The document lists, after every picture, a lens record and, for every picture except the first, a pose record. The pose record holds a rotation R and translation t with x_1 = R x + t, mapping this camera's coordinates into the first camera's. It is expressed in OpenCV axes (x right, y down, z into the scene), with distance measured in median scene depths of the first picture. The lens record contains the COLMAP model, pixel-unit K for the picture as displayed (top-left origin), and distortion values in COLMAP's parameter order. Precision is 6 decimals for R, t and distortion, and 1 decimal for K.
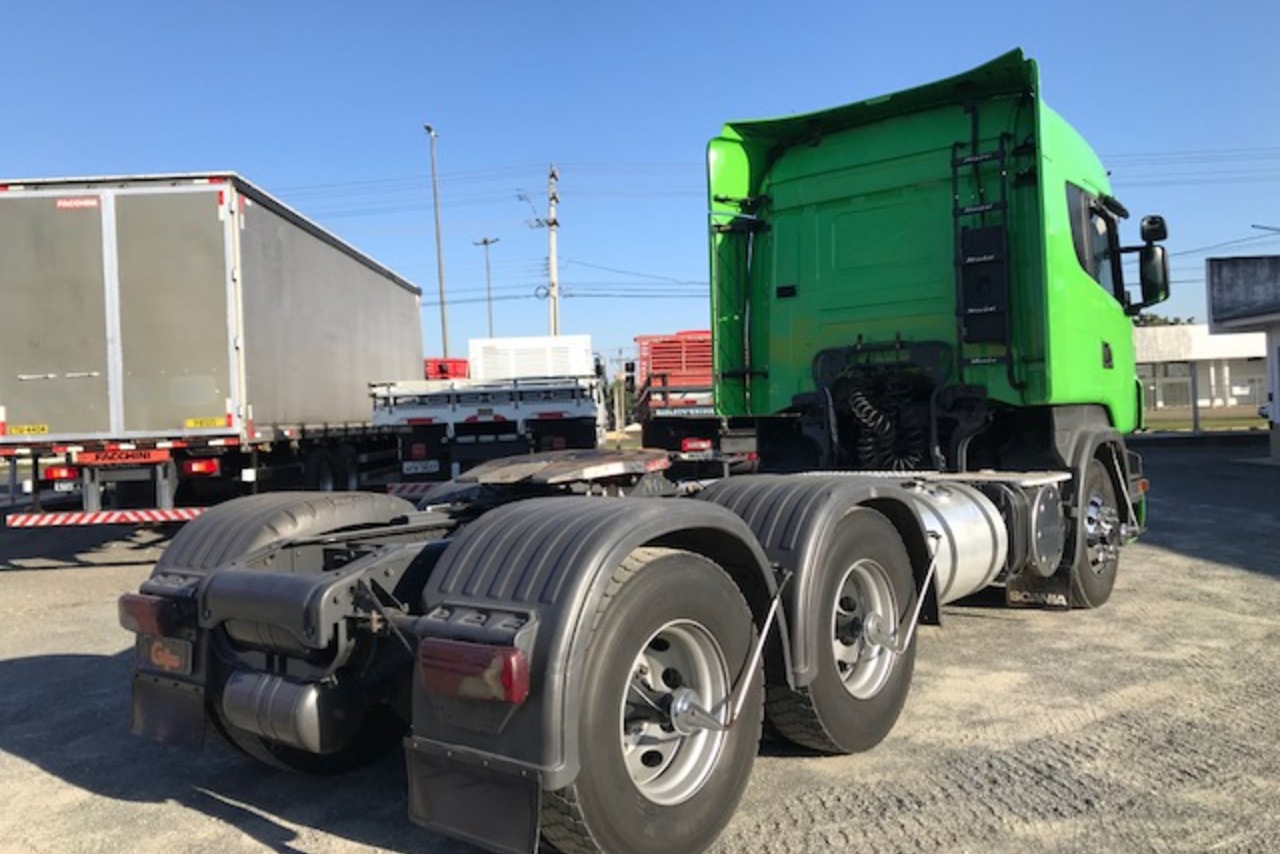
lens RADIAL K [[1064.0, 0, 640.0], [0, 1064.0, 427.0], [0, 0, 1]] dist [0.079096, -0.133549]
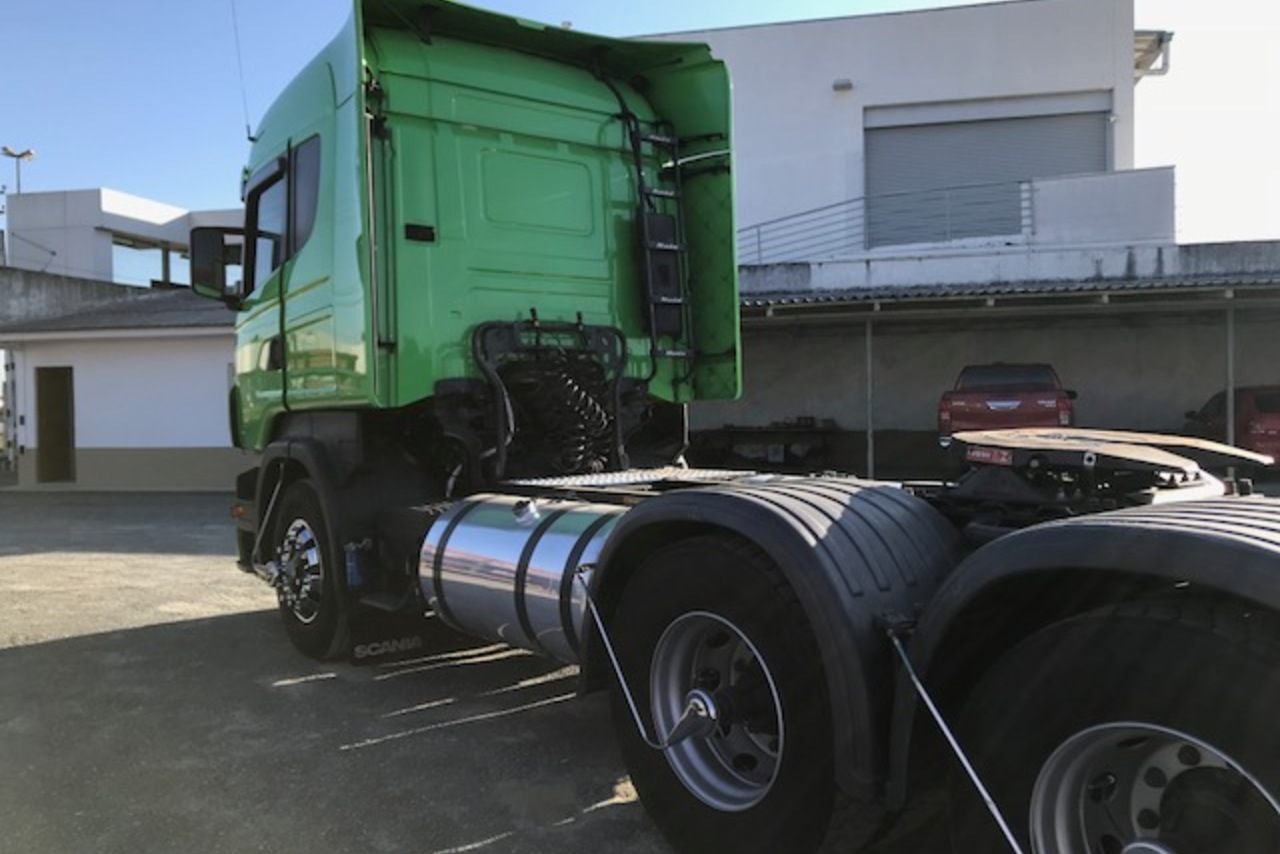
lens RADIAL K [[1064.0, 0, 640.0], [0, 1064.0, 427.0], [0, 0, 1]] dist [0.079096, -0.133549]
pose [[0.215470, 0.015639, 0.976385, -0.389457], [0.020426, 0.999581, -0.020518, 0.014345], [-0.976297, 0.024364, 0.215060, 0.527049]]
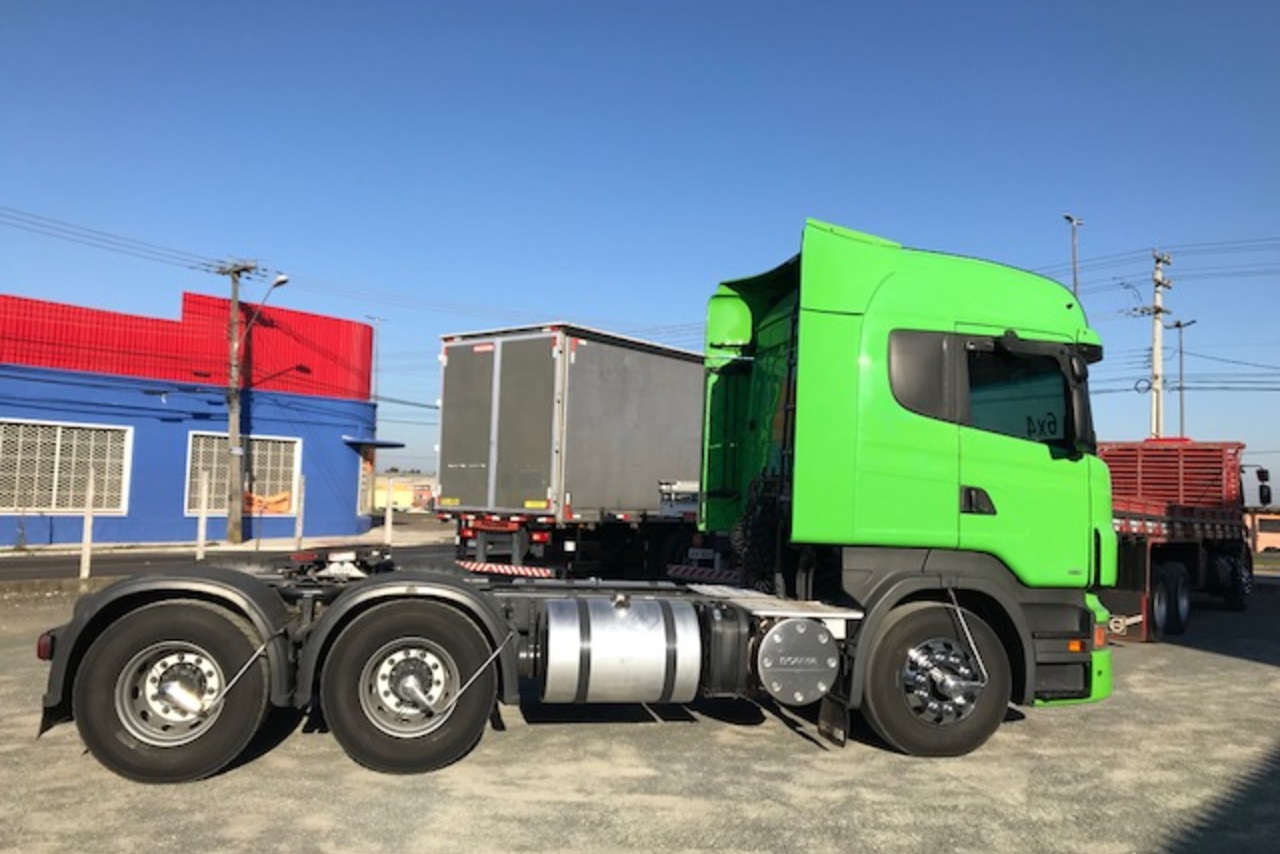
lens RADIAL K [[1054.0, 0, 640.0], [0, 1054.0, 427.0], [0, 0, 1]] dist [0.093649, -0.000636]
pose [[0.773487, 0.020507, -0.633481, 0.542326], [-0.069065, 0.996252, -0.052079, -0.041381], [0.630039, 0.084033, 0.772004, 0.038481]]
